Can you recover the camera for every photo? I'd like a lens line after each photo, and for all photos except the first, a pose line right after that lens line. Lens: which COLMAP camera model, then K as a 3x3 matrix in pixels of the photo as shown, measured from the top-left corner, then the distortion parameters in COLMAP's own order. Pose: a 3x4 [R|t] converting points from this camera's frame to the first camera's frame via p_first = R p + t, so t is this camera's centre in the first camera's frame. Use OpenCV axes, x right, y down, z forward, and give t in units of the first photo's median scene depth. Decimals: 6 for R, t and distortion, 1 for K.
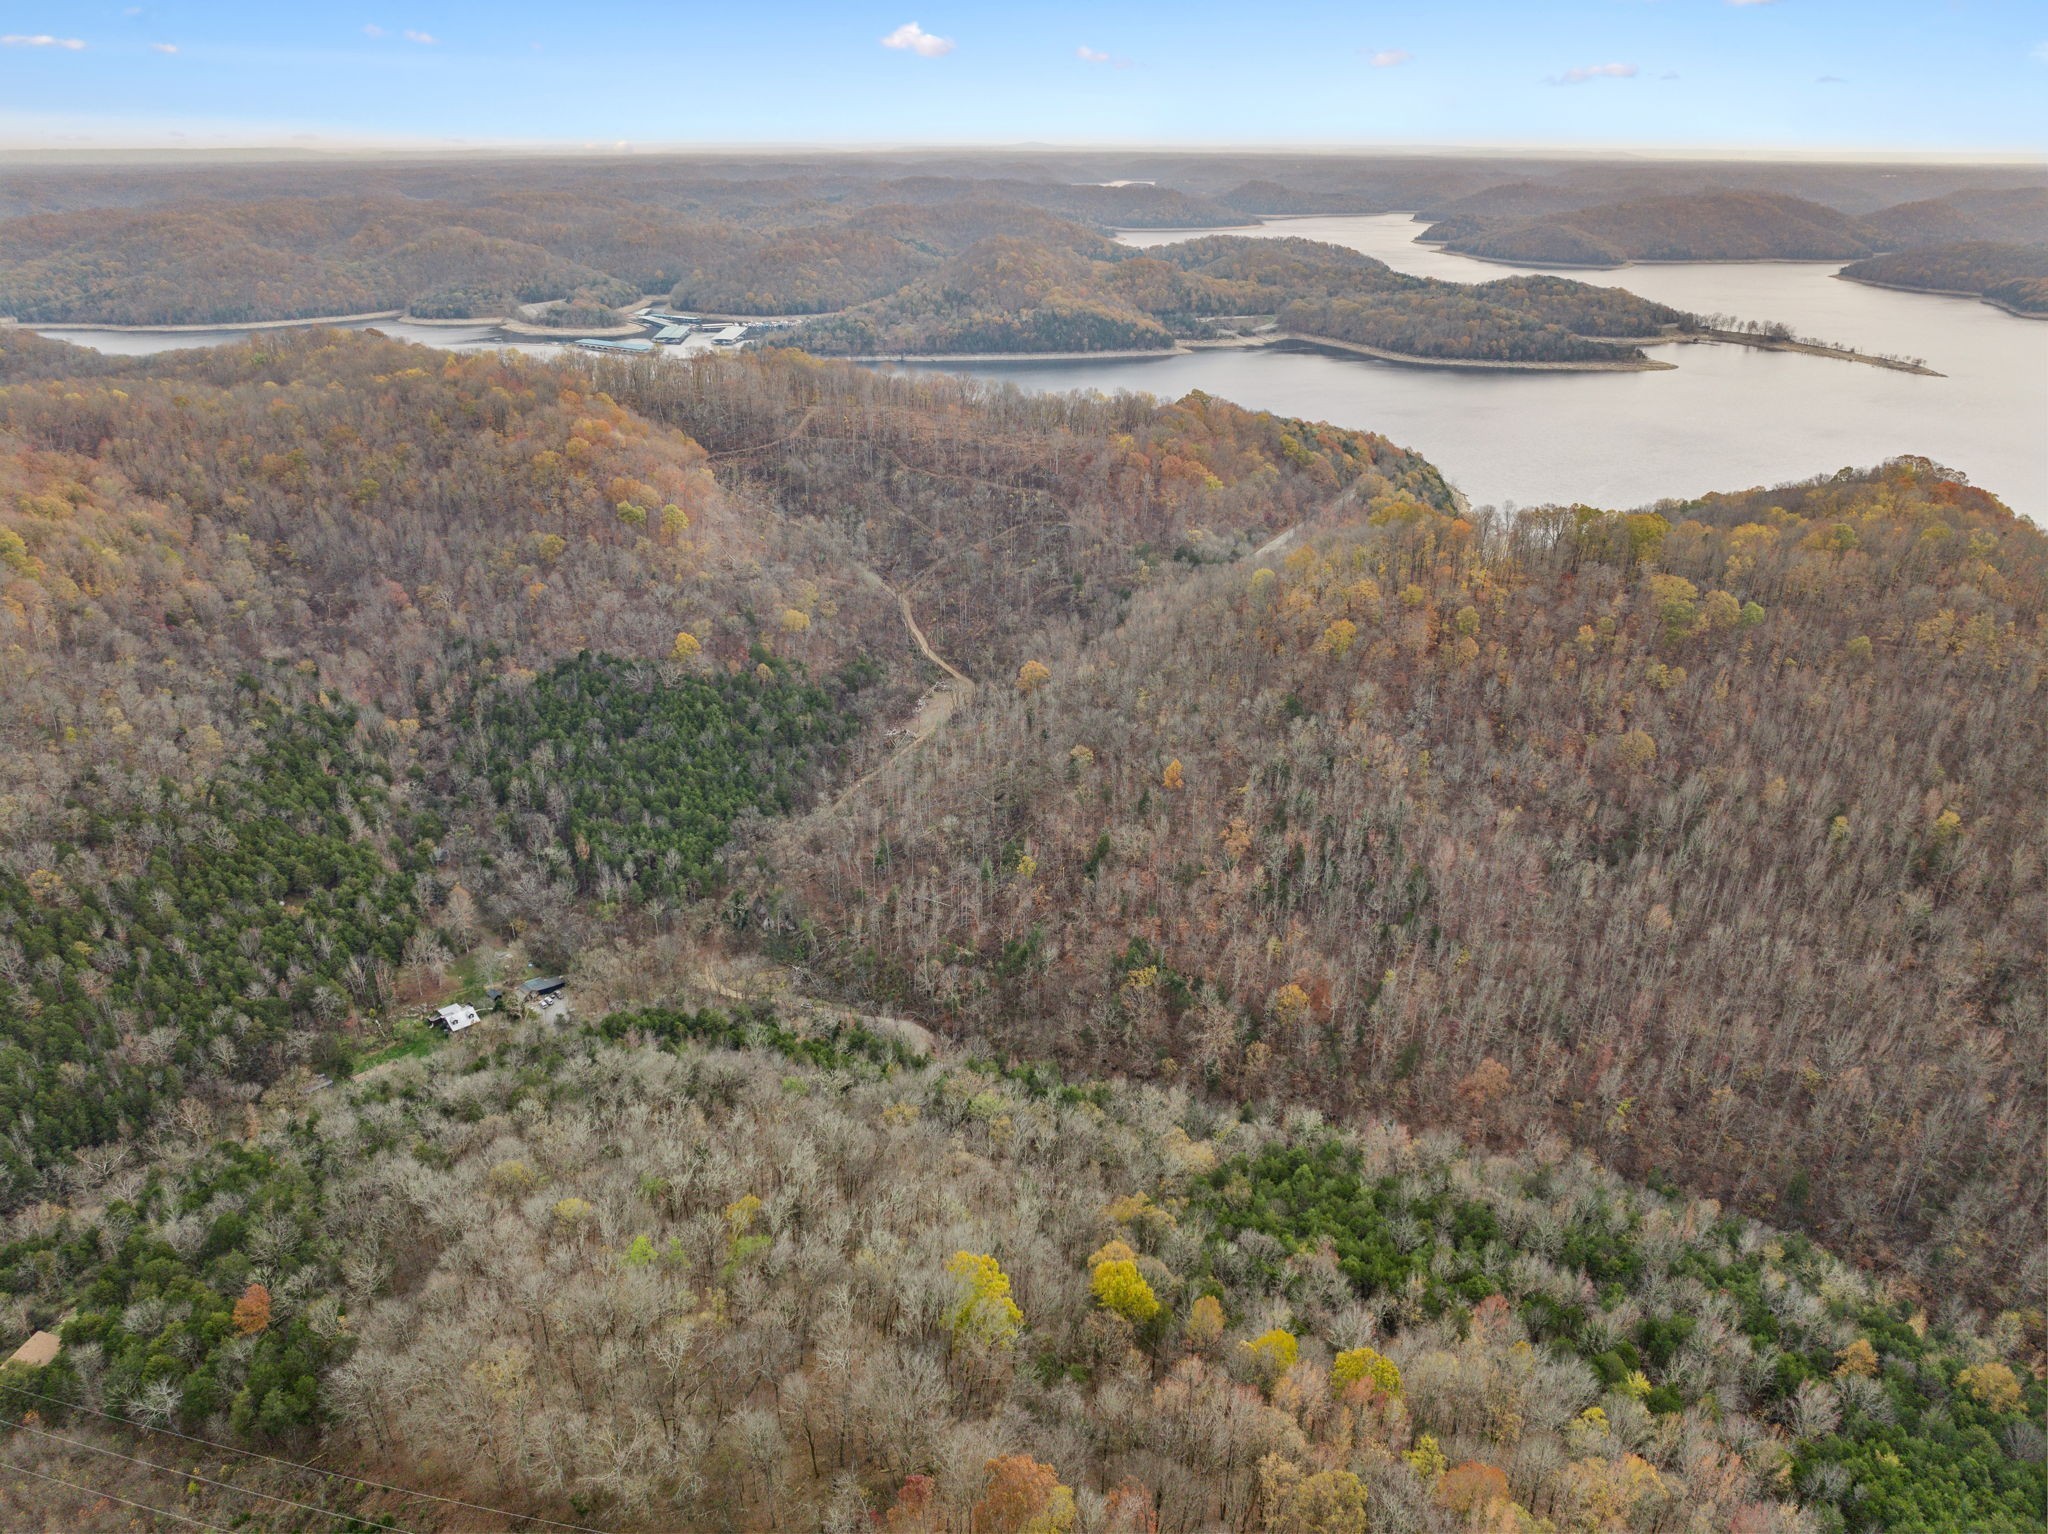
lens RADIAL K [[1440.1, 0, 1022.5], [0, 1440.1, 777.4], [0, 0, 1]] dist [-0.045589, 0.011910]
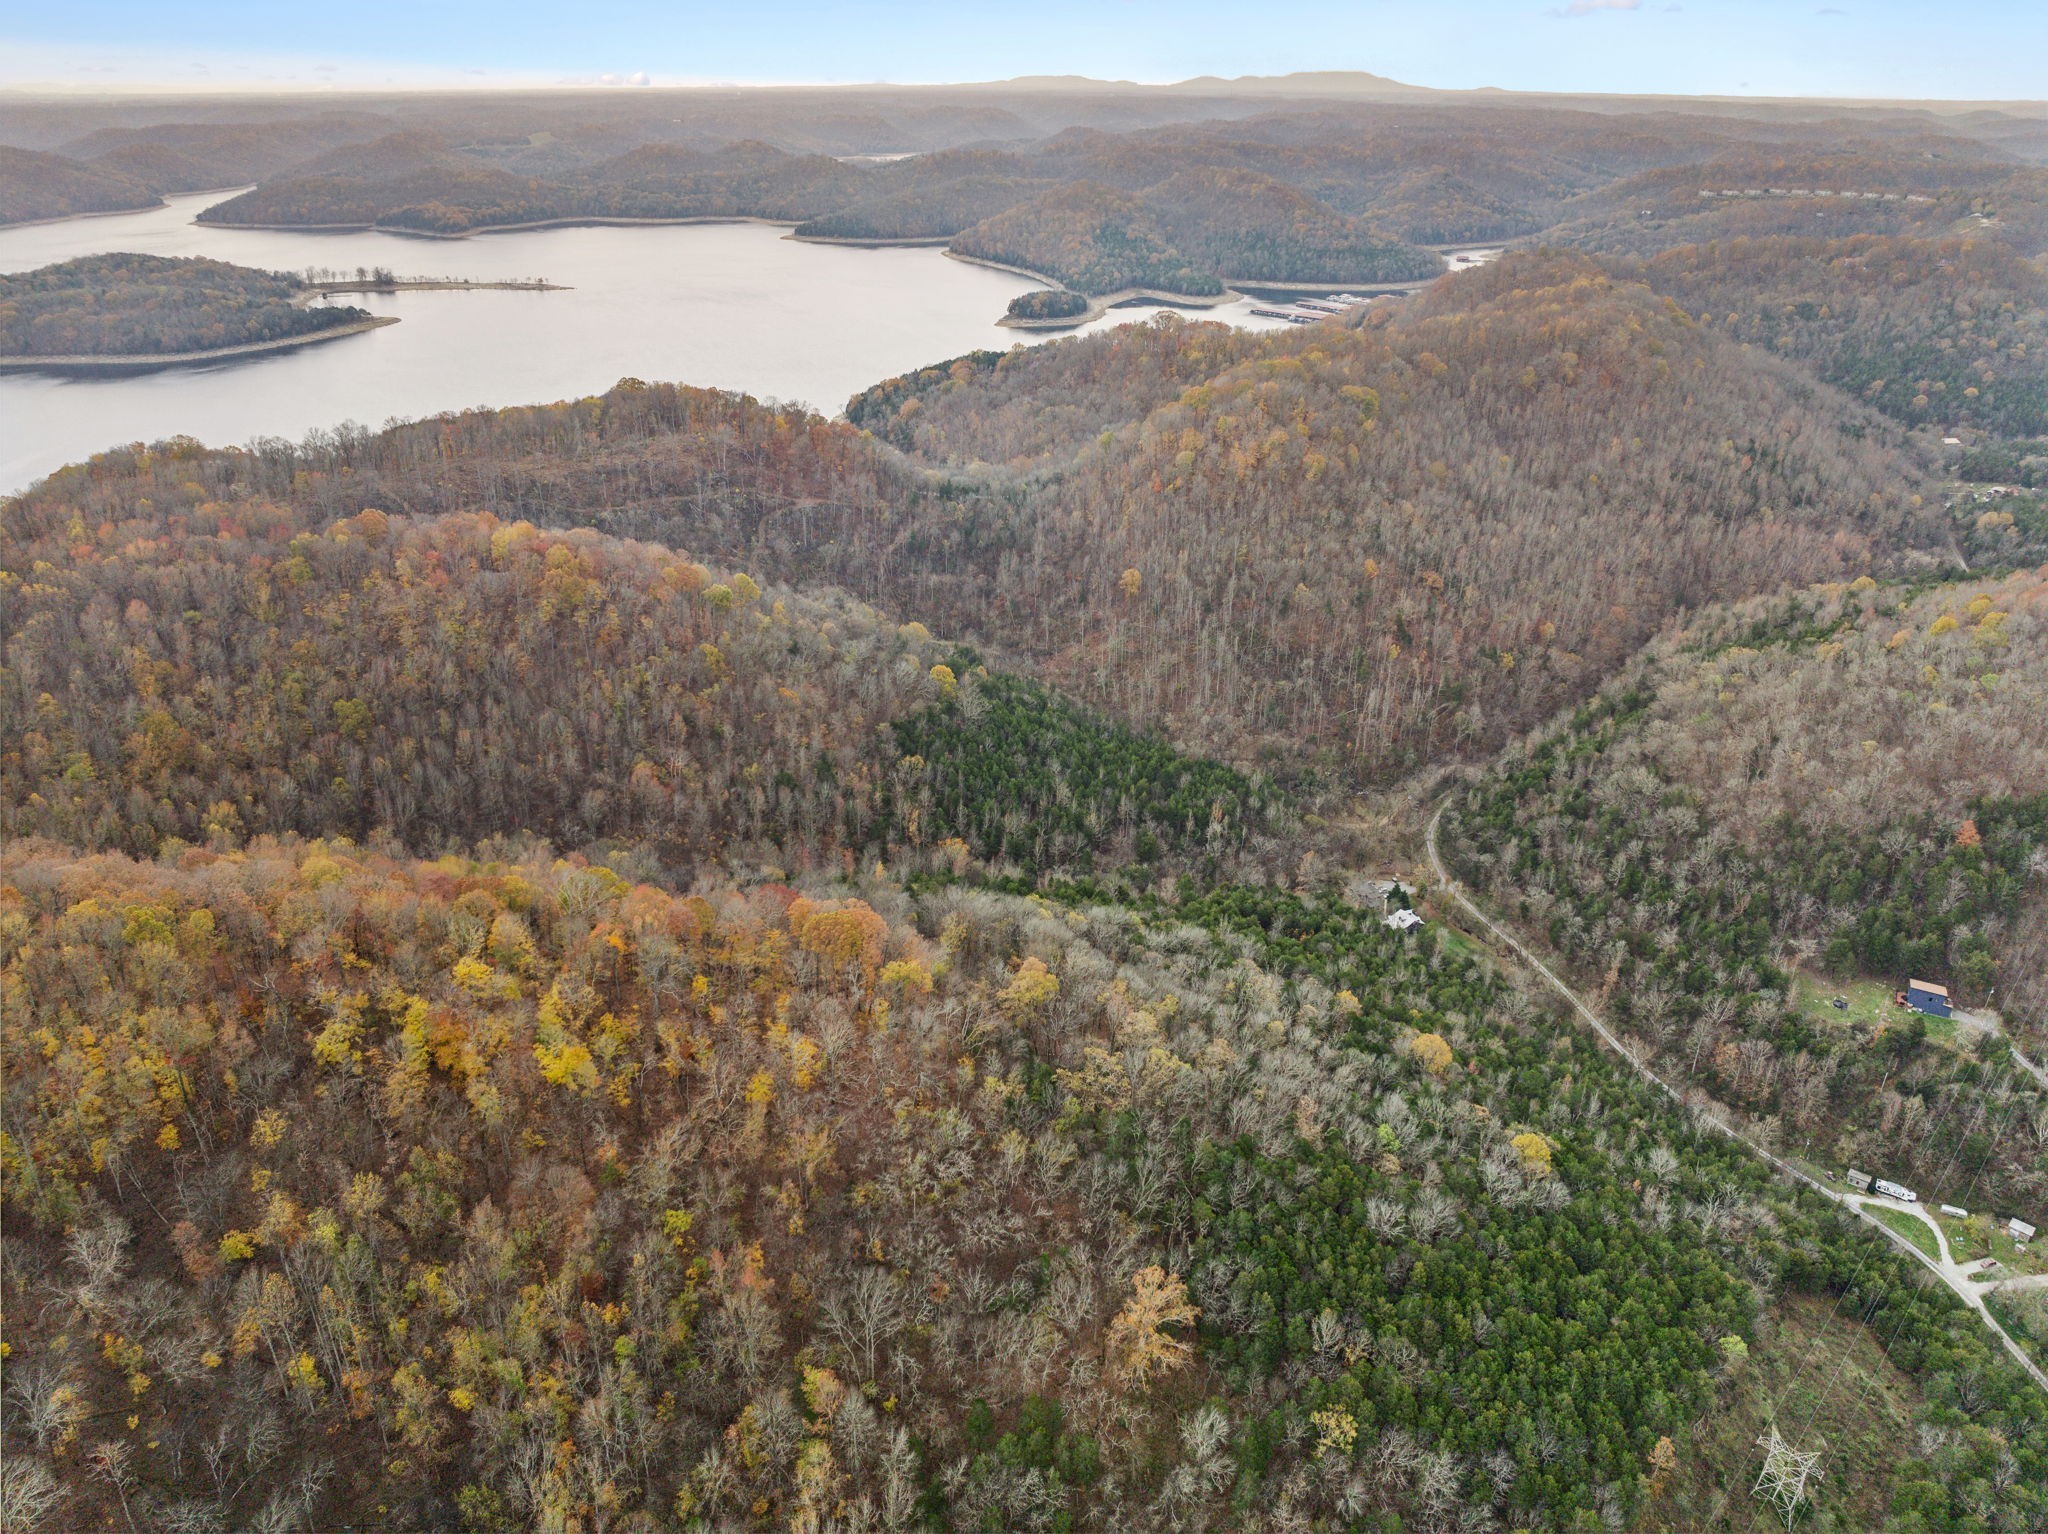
lens RADIAL K [[1447.2, 0, 1023.3], [0, 1447.2, 768.1], [0, 0, 1]] dist [-0.068563, 0.045659]
pose [[0.346734, -0.408506, 0.844333, -0.932264], [0.377703, 0.884777, 0.272966, -0.248024], [-0.858555, 0.224260, 0.461076, 0.447185]]
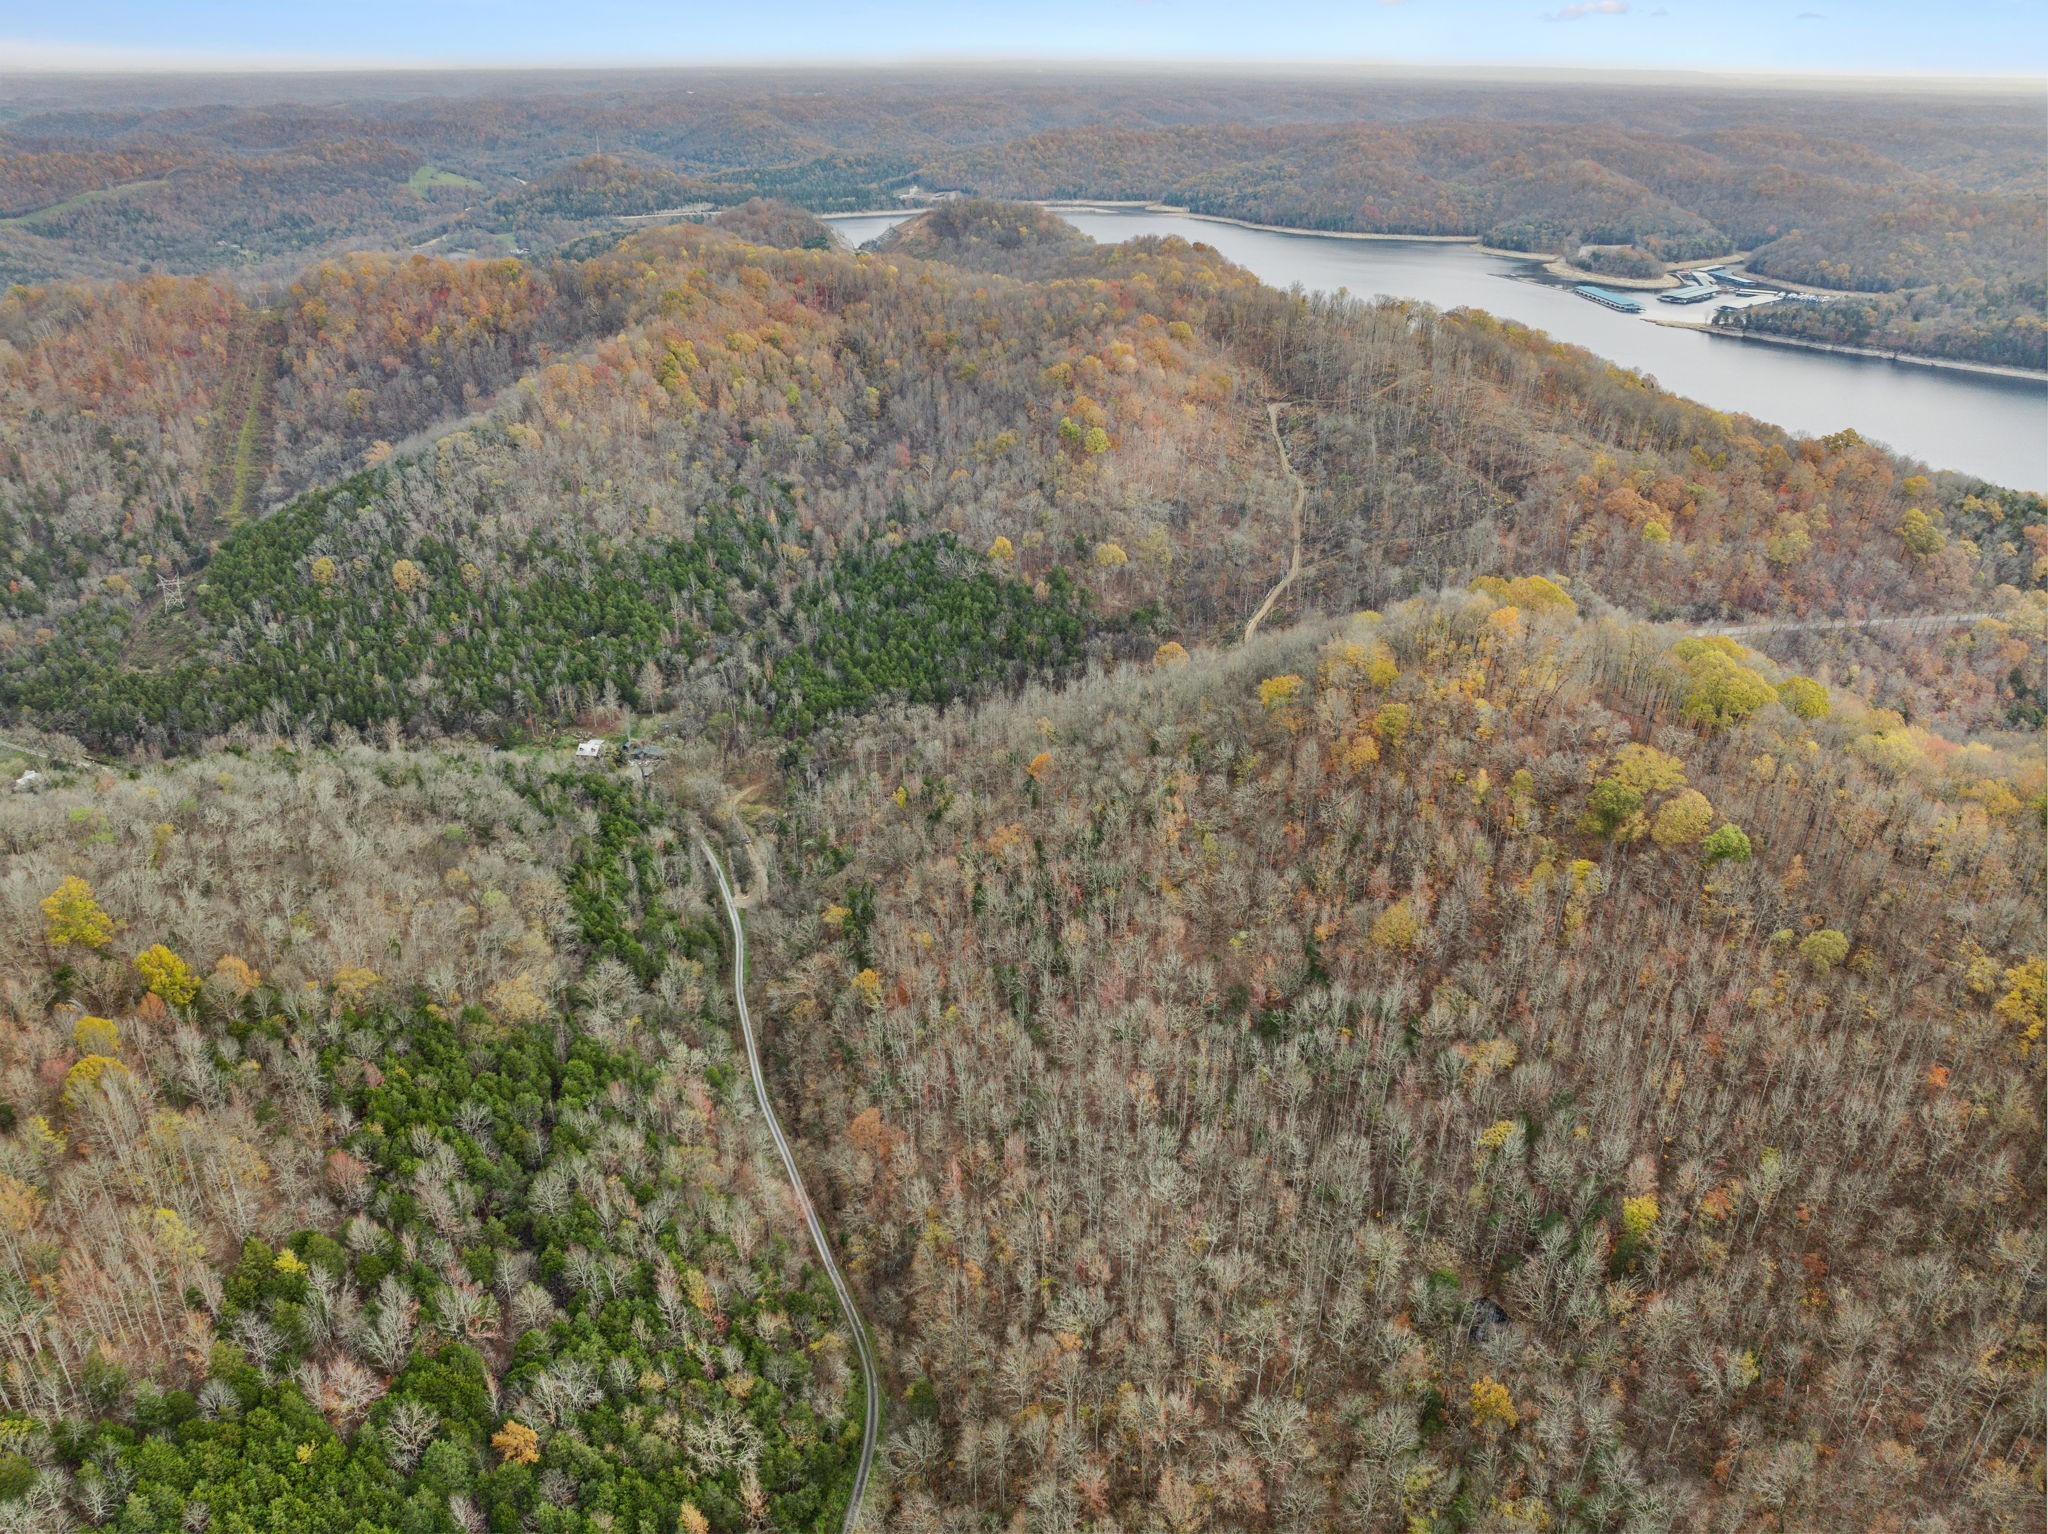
lens RADIAL K [[1446.0, 0, 1023.1], [0, 1446.0, 771.6], [0, 0, 1]] dist [-0.058120, 0.030886]
pose [[0.658891, 0.341039, -0.670489, 0.507513], [-0.313671, 0.934698, 0.167182, -0.106692], [0.683720, 0.100159, 0.722838, 0.193753]]
